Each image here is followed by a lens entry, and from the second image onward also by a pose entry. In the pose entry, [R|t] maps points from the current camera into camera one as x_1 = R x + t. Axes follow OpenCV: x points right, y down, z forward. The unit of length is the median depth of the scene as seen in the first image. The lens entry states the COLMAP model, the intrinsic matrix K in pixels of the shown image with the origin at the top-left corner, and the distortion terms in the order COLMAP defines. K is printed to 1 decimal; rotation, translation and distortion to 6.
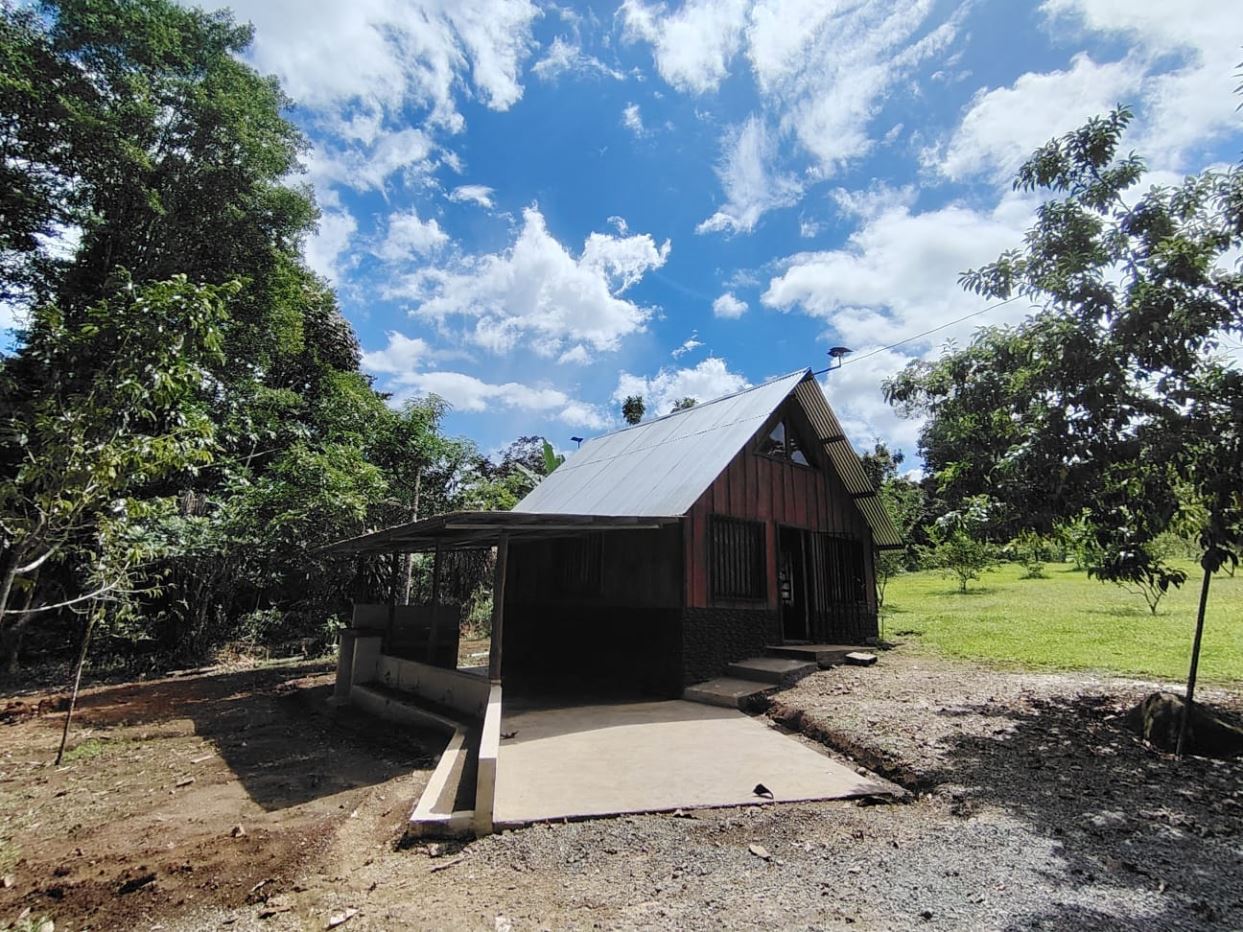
lens RADIAL K [[593.8, 0, 618.0], [0, 593.8, 447.0], [0, 0, 1]] dist [-0.000766, -0.000112]
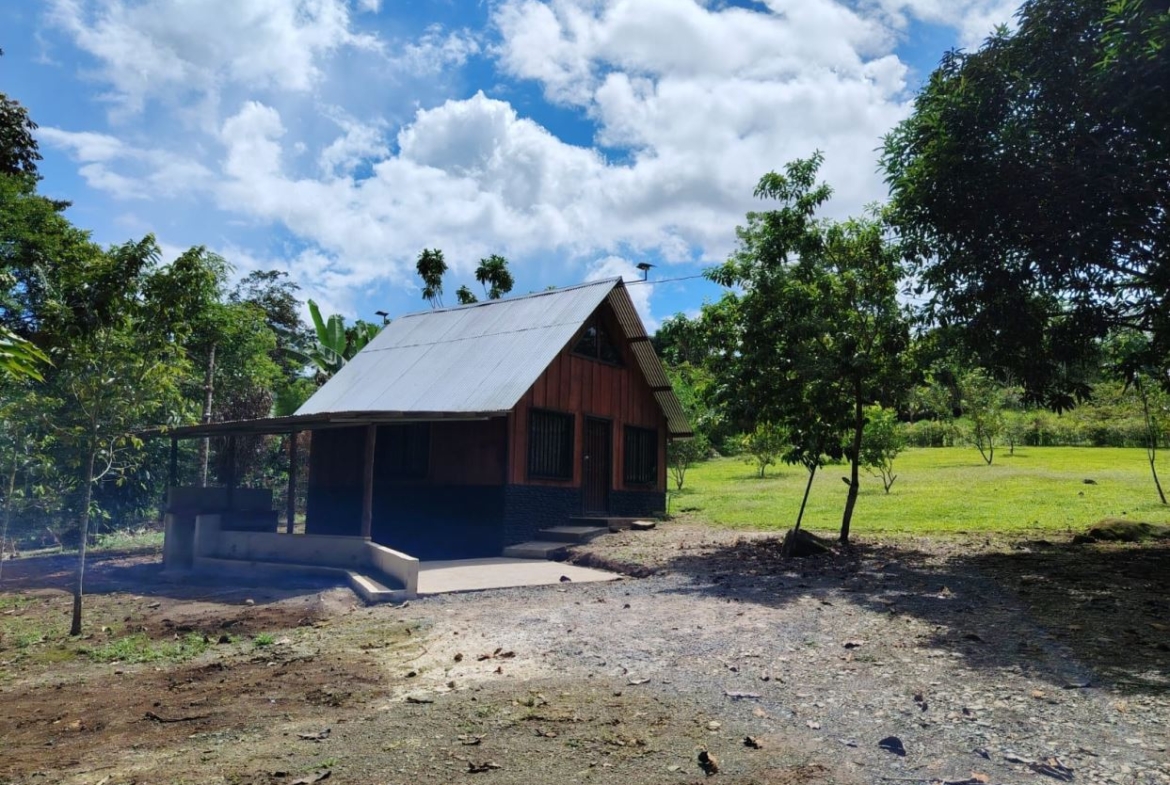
lens RADIAL K [[894.9, 0, 585.9], [0, 894.9, 373.4], [0, 0, 1]] dist [0.057470, -0.002598]
pose [[0.967689, 0.029681, 0.250395, -0.161247], [-0.058646, 0.992308, 0.109018, -0.135544], [-0.245233, -0.120180, 0.961986, -0.638486]]
